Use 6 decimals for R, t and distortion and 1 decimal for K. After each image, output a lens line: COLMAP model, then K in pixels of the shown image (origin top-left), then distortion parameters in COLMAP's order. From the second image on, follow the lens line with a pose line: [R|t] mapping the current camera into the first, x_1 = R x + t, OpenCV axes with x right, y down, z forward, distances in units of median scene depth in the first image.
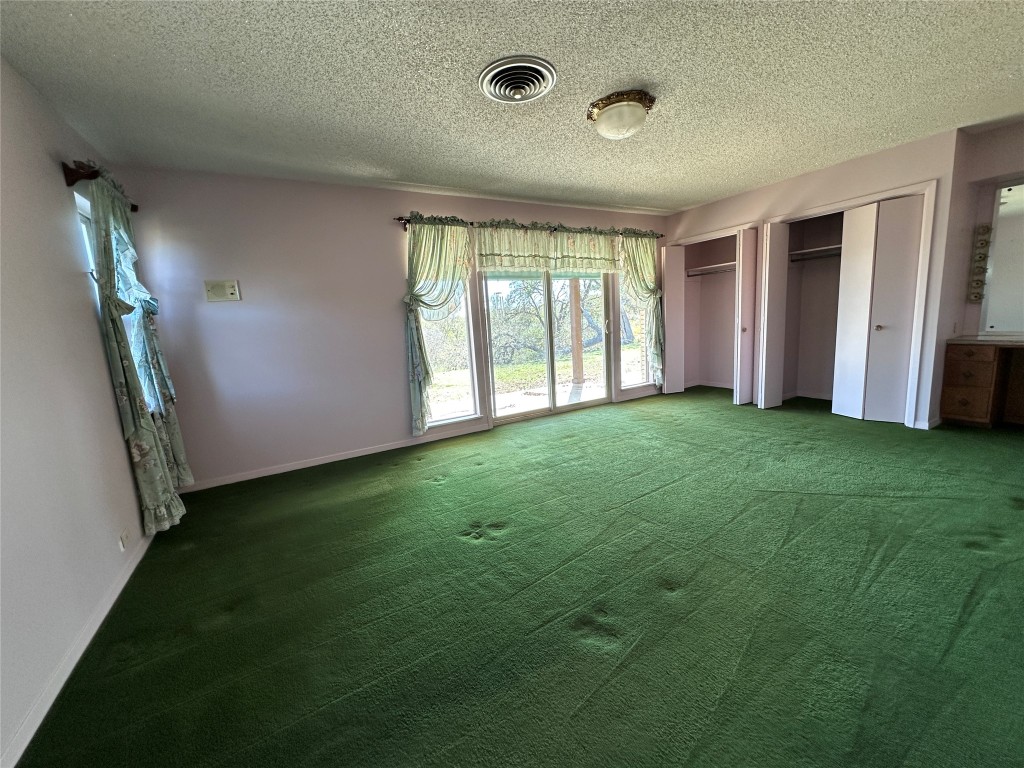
lens RADIAL K [[409.5, 0, 514.3], [0, 409.5, 384.8], [0, 0, 1]] dist [-0.001113, 0.000585]
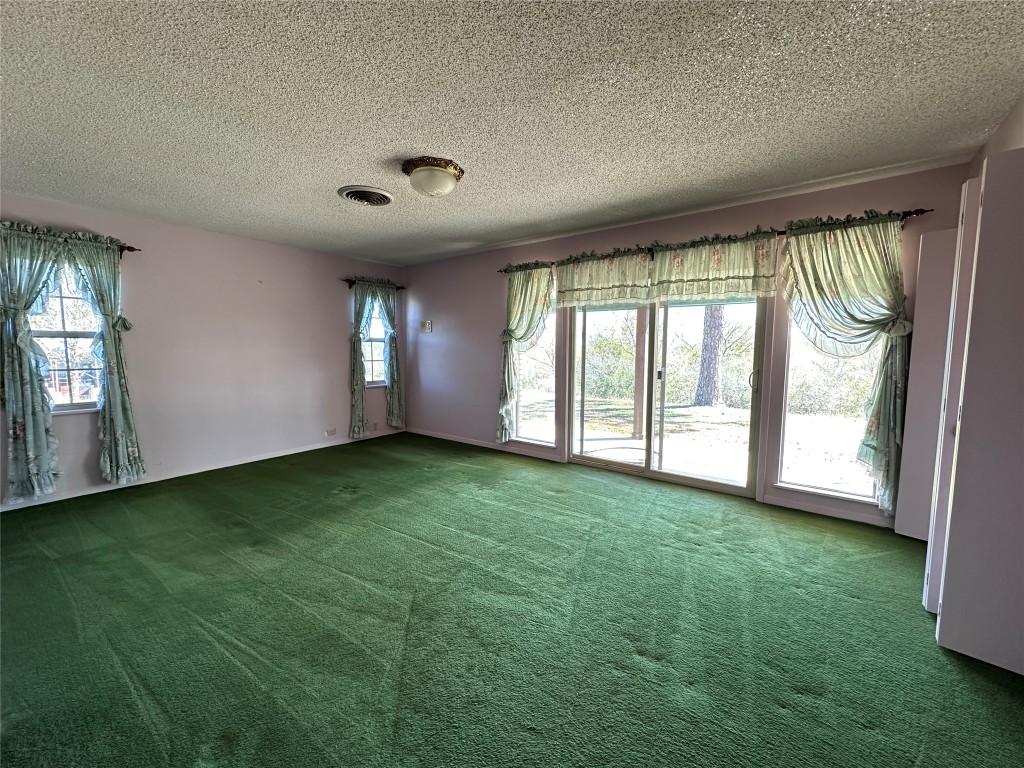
lens RADIAL K [[409.5, 0, 514.1], [0, 409.5, 382.2], [0, 0, 1]] dist [-0.001113, 0.000585]
pose [[0.382720, 0.136871, -0.913669, 0.818020], [-0.182481, 0.980681, 0.070472, -0.139402], [0.905663, 0.139756, 0.400302, 0.493556]]
